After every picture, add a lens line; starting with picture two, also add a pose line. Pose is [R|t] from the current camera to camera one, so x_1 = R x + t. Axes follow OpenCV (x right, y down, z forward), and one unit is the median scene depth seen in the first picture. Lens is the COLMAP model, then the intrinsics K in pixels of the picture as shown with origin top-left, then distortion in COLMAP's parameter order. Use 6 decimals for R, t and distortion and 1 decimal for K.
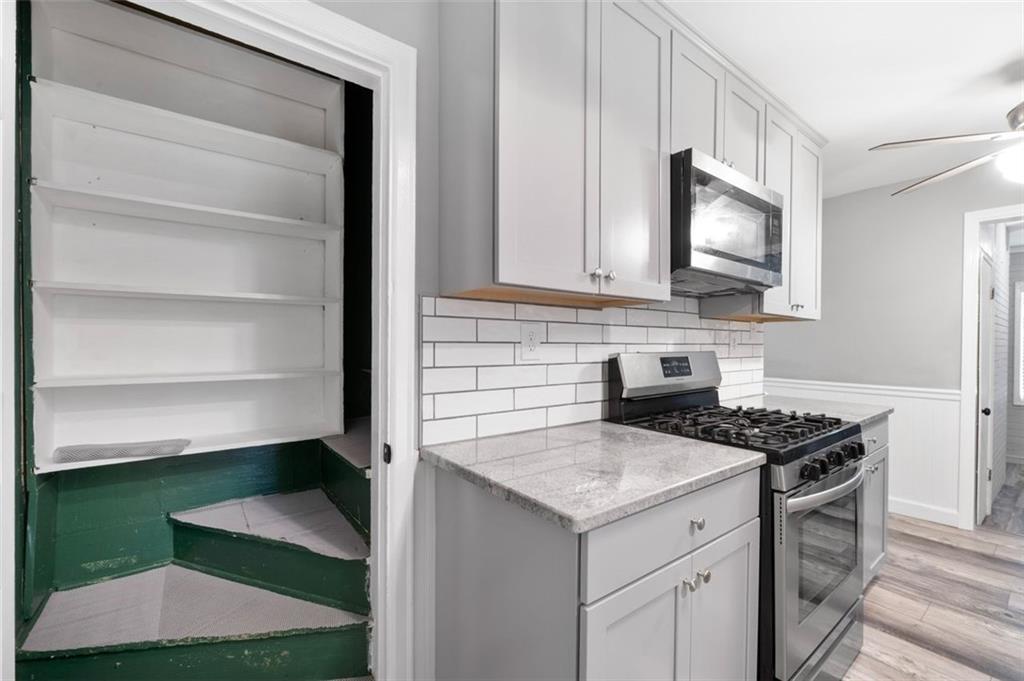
lens RADIAL K [[430.3, 0, 508.6], [0, 430.3, 344.1], [0, 0, 1]] dist [-0.001793, 0.000832]
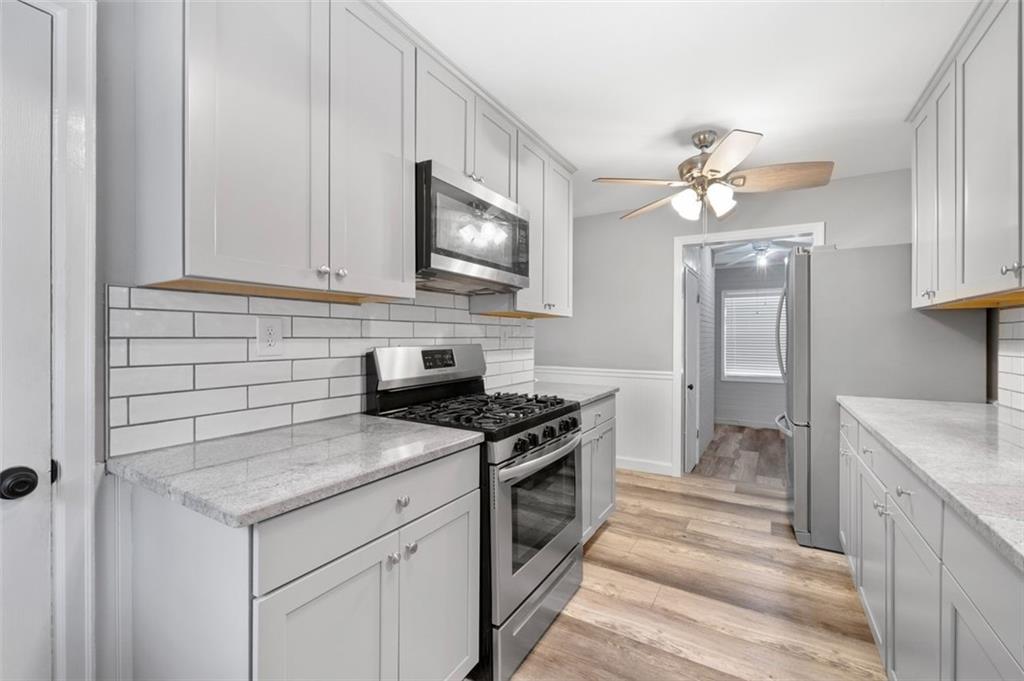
lens RADIAL K [[430.3, 0, 510.7], [0, 430.3, 336.3], [0, 0, 1]] dist [-0.001793, 0.000832]
pose [[0.932926, -0.003510, 0.360051, 0.187125], [0.004050, 0.999992, -0.000744, -0.003037], [-0.360045, 0.002152, 0.932932, -0.081929]]
